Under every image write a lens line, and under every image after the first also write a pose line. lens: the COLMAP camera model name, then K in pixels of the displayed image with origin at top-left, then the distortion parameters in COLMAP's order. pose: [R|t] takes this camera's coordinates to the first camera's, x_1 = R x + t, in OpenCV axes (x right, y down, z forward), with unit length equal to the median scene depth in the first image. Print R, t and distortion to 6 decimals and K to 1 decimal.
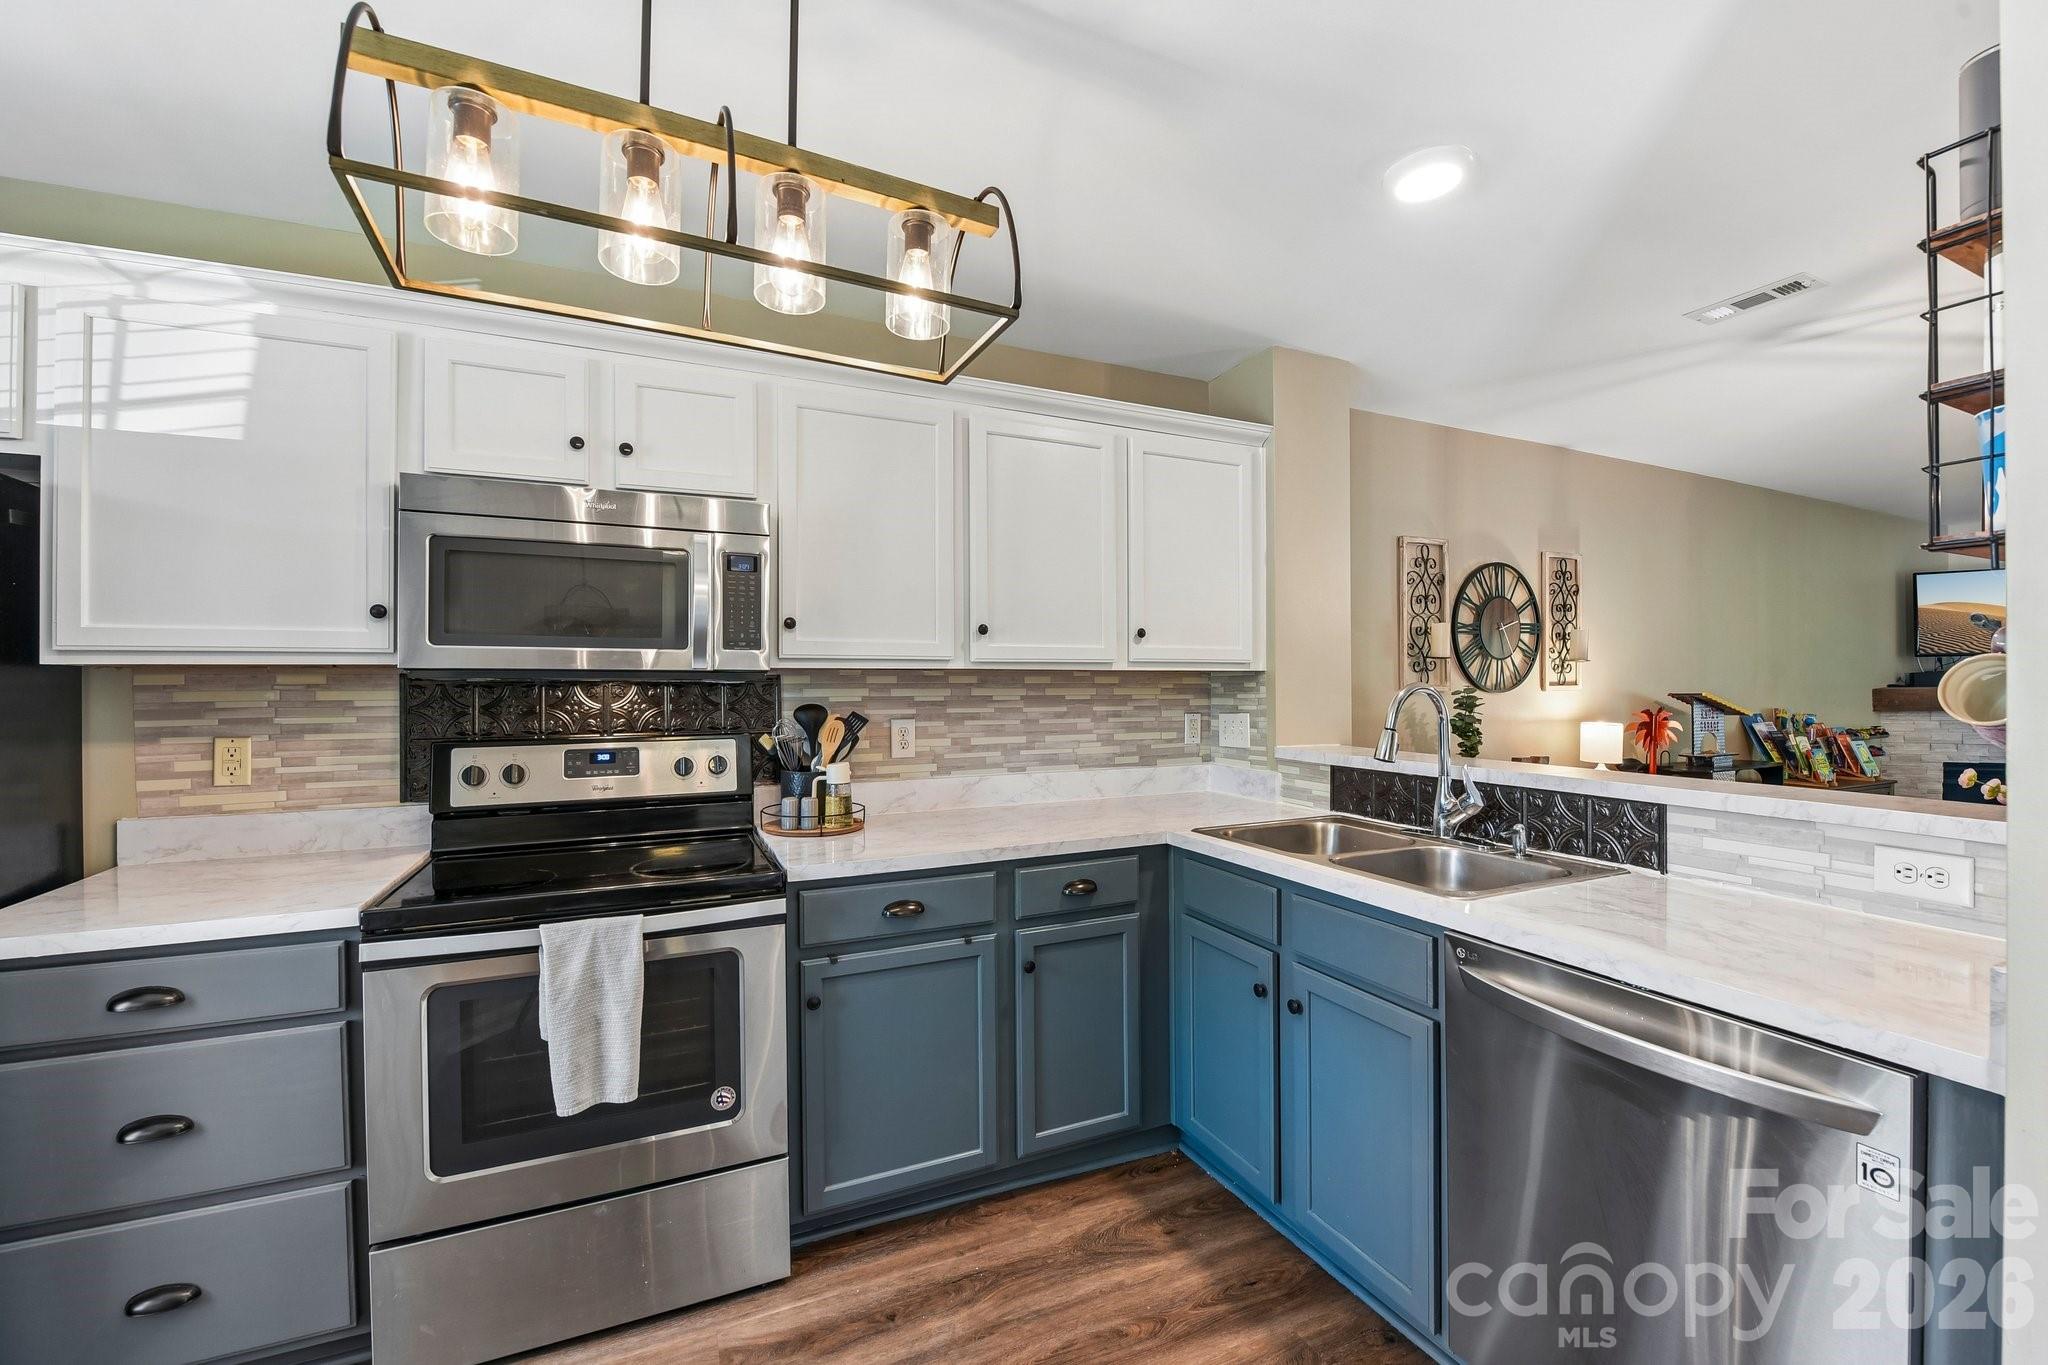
lens RADIAL K [[841.3, 0, 1043.5], [0, 841.3, 681.8], [0, 0, 1]] dist [-0.019729, -0.000249]
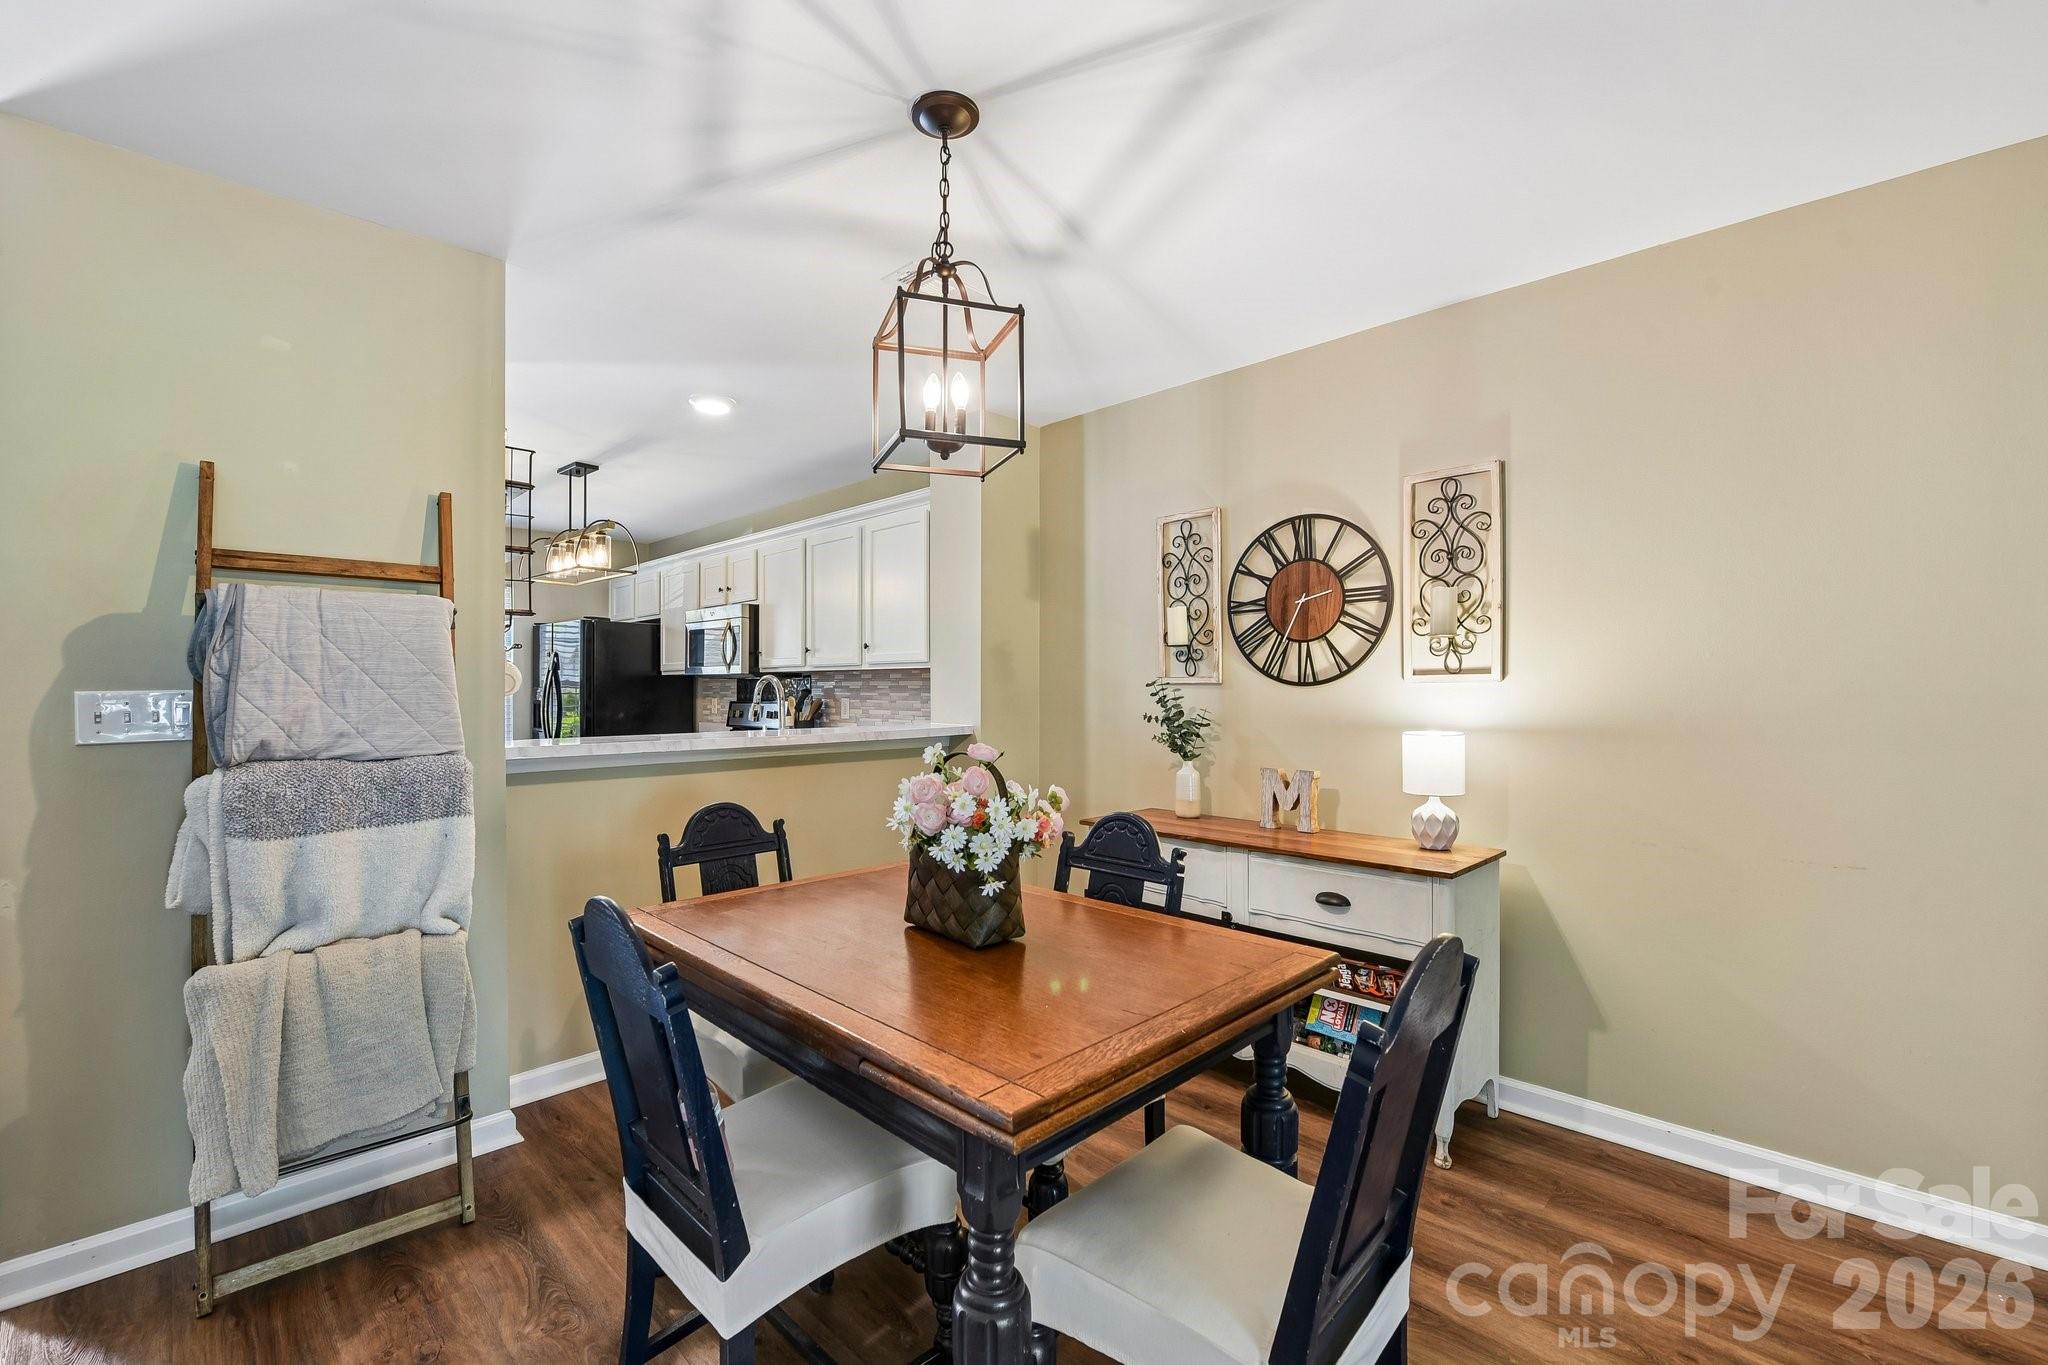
lens RADIAL K [[854.6, 0, 988.9], [0, 854.6, 688.9], [0, 0, 1]] dist [-0.012594, -0.000053]
pose [[0.328032, 0.002143, -0.944664, 1.723228], [0.001901, 0.999994, 0.002929, 0.019756], [0.944665, -0.002757, 0.328026, 0.684011]]
